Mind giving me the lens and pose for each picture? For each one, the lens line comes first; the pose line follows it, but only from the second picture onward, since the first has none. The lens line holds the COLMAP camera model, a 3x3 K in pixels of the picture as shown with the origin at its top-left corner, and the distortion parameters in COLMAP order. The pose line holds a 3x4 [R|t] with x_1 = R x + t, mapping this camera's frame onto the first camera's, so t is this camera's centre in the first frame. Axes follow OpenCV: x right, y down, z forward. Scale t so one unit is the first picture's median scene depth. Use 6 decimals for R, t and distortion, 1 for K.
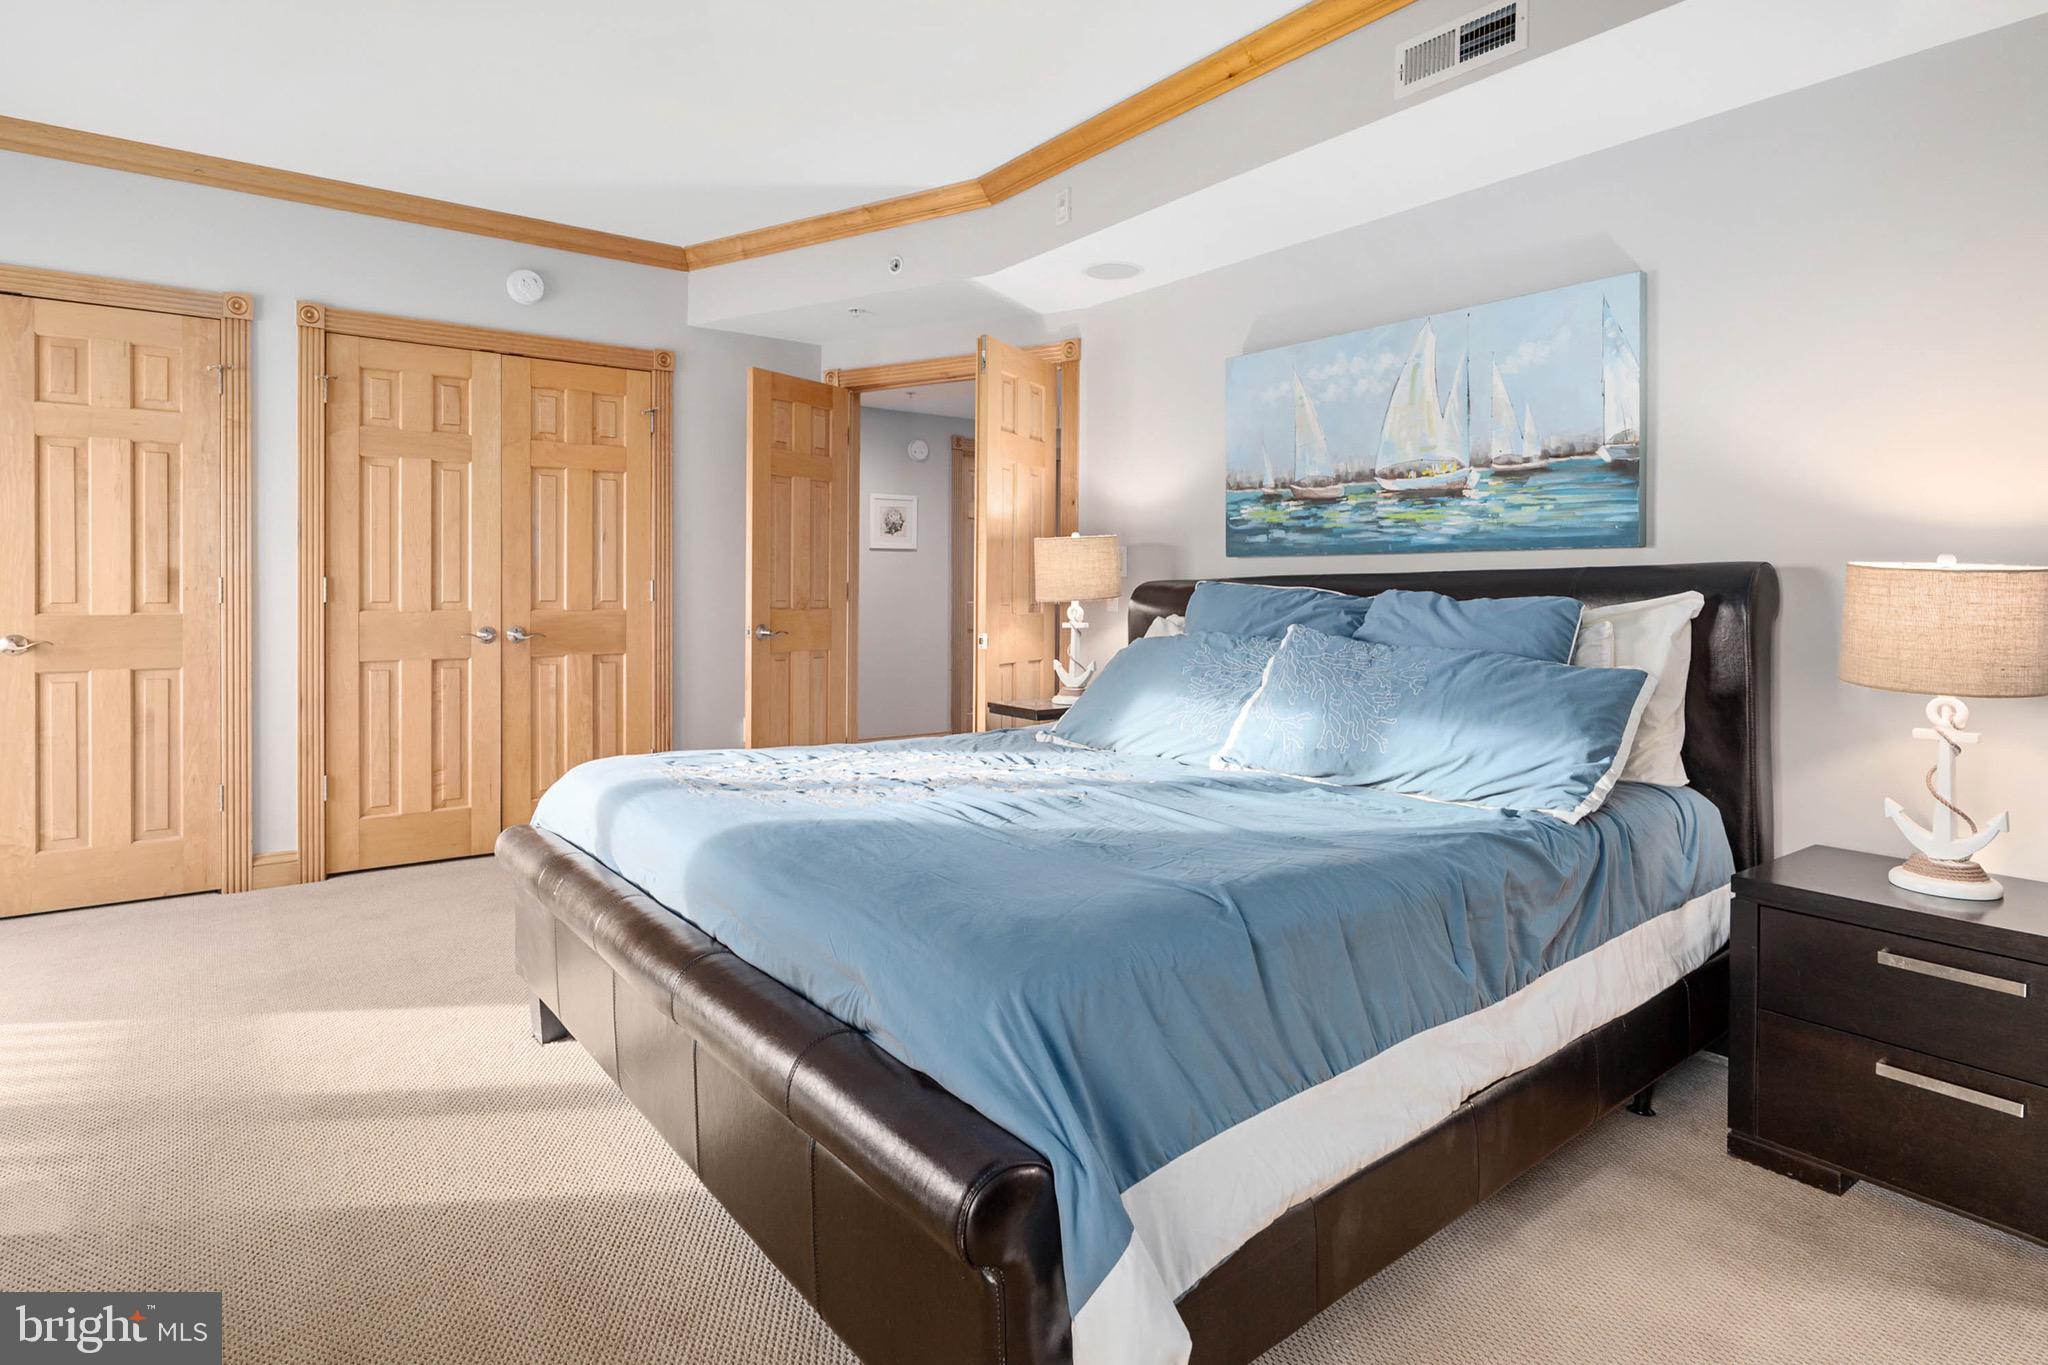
lens RADIAL K [[1108.7, 0, 1027.8], [0, 1108.7, 605.6], [0, 0, 1]] dist [-0.000222, 0.000231]
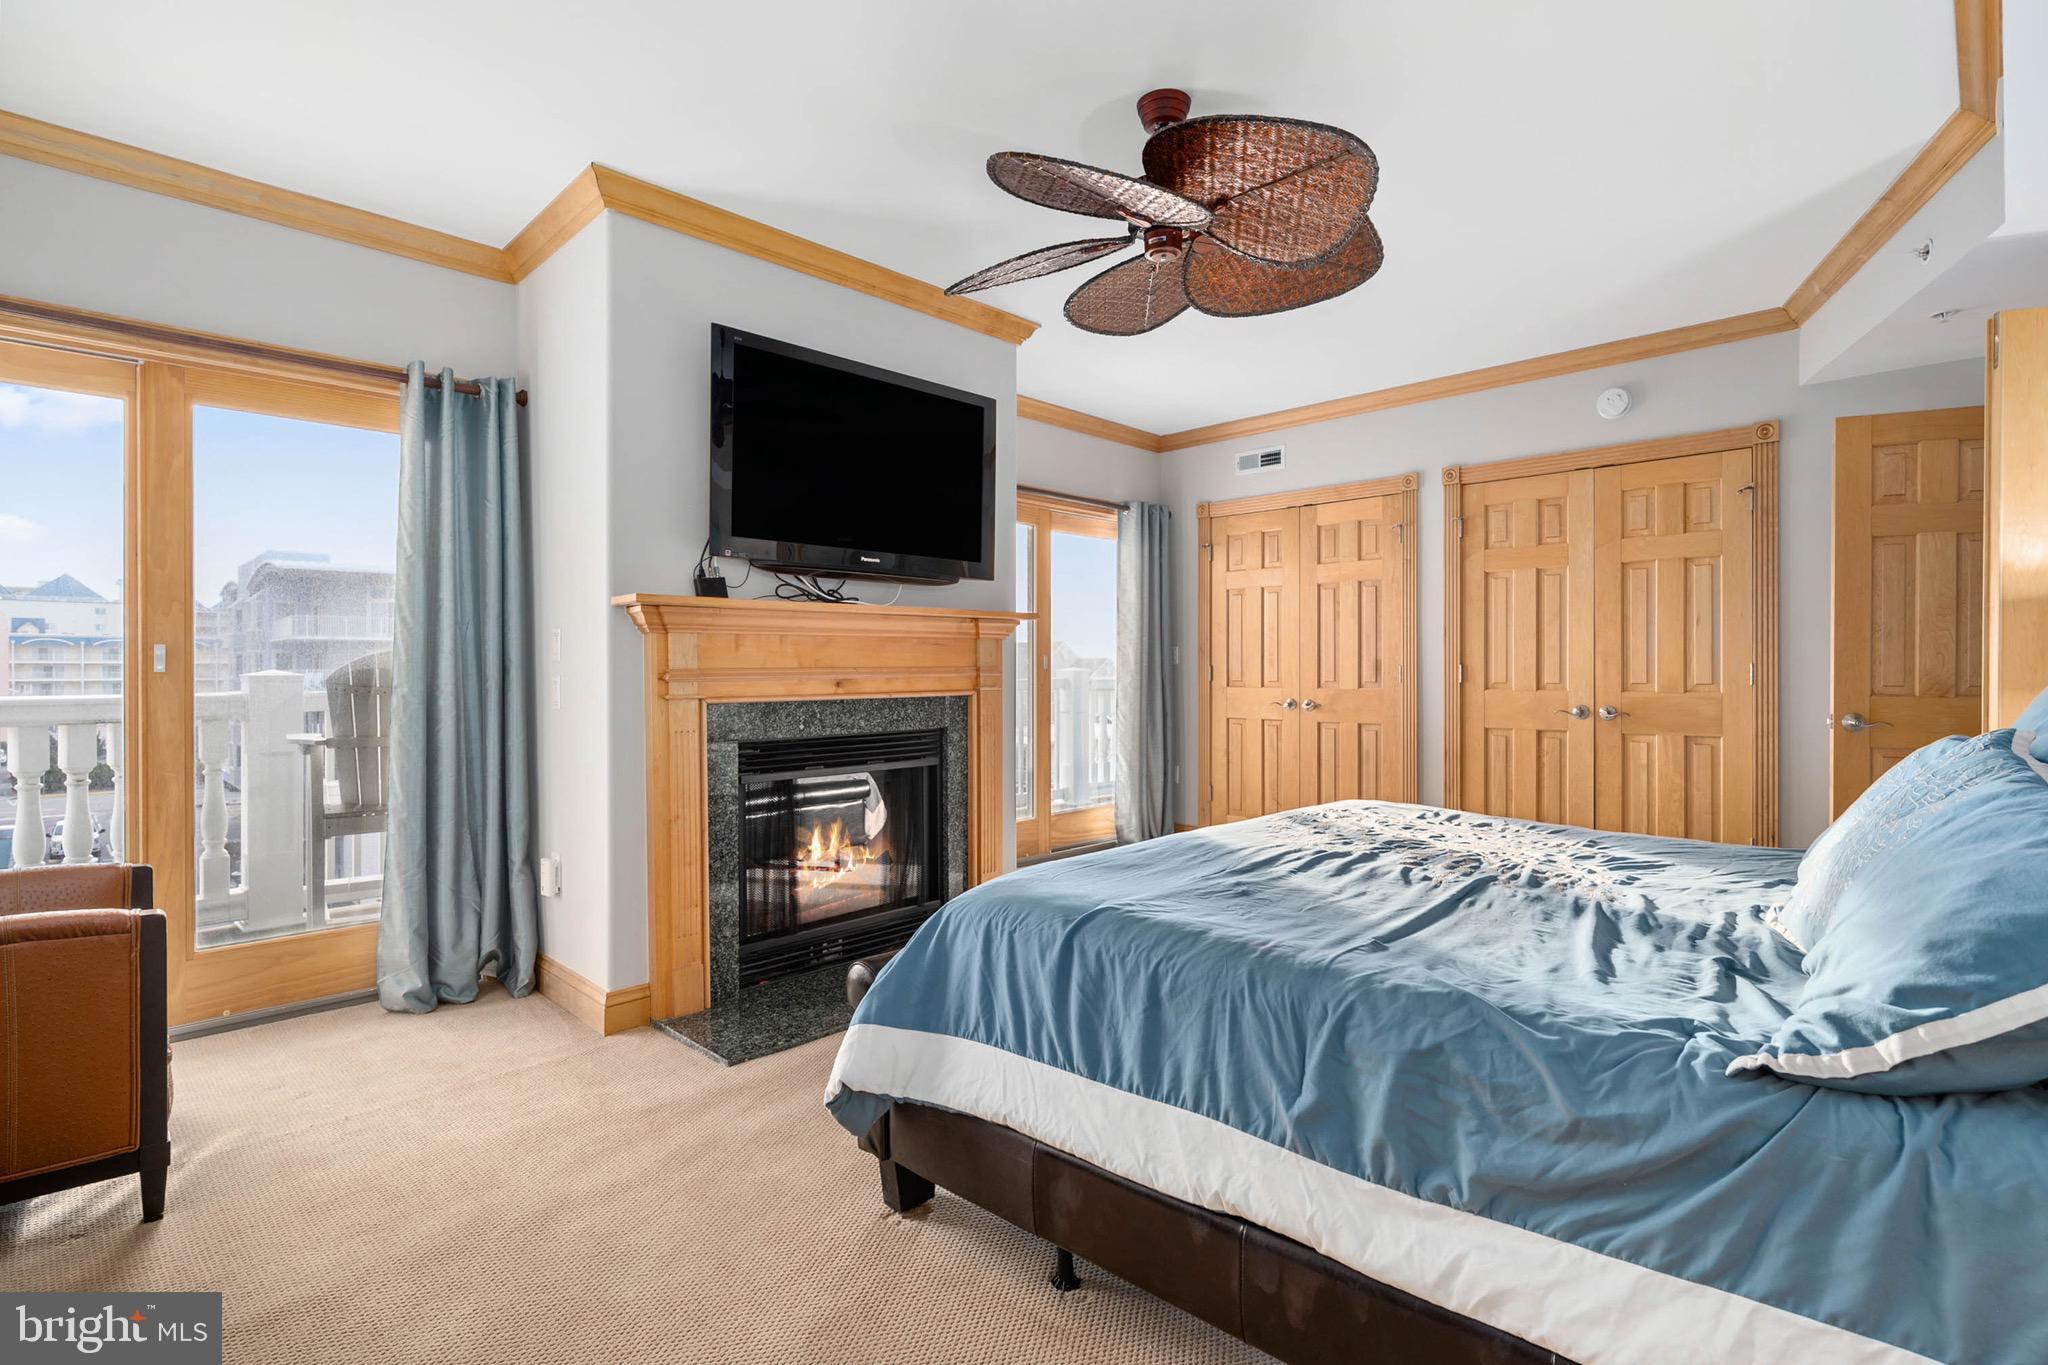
lens RADIAL K [[999.4, 0, 1024.0], [0, 999.4, 682.5], [0, 0, 1]] dist [0.002499, 0.000177]
pose [[0.129107, 0.007569, -0.991602, 0.486296], [-0.012896, 0.999899, 0.005953, -0.003192], [0.991547, 0.012019, 0.129191, 0.285261]]
